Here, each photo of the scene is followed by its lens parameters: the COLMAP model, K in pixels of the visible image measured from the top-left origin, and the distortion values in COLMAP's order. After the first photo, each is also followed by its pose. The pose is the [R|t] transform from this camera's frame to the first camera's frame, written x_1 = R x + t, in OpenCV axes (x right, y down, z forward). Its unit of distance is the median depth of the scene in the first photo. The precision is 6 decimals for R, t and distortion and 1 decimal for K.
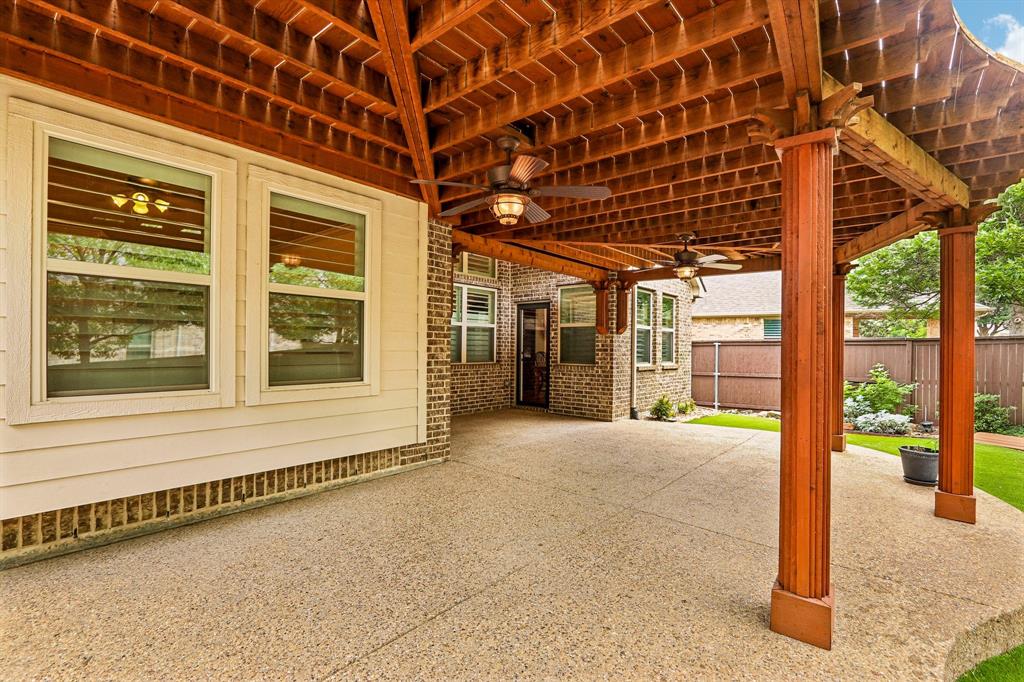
lens RADIAL K [[472.7, 0, 529.5], [0, 472.7, 341.3], [0, 0, 1]] dist [-0.008870, 0.001006]
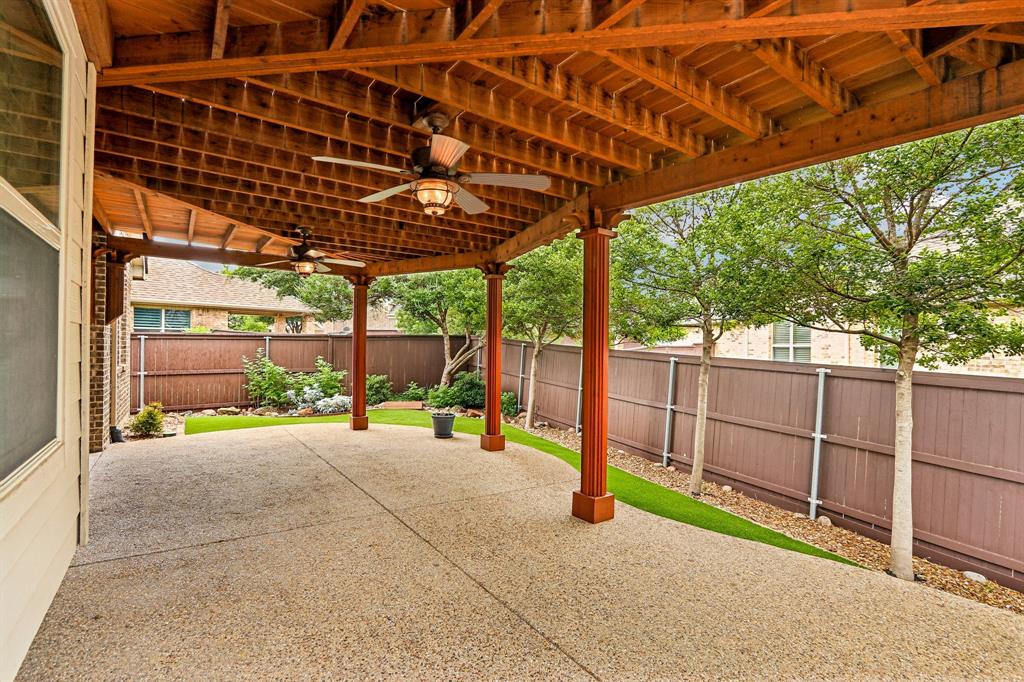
lens RADIAL K [[472.7, 0, 503.1], [0, 472.7, 342.0], [0, 0, 1]] dist [-0.008870, 0.001006]
pose [[0.264653, 0.000527, 0.964344, -0.572881], [-0.023901, 0.999696, 0.006013, -0.013777], [-0.964047, -0.024640, 0.264585, 0.430932]]
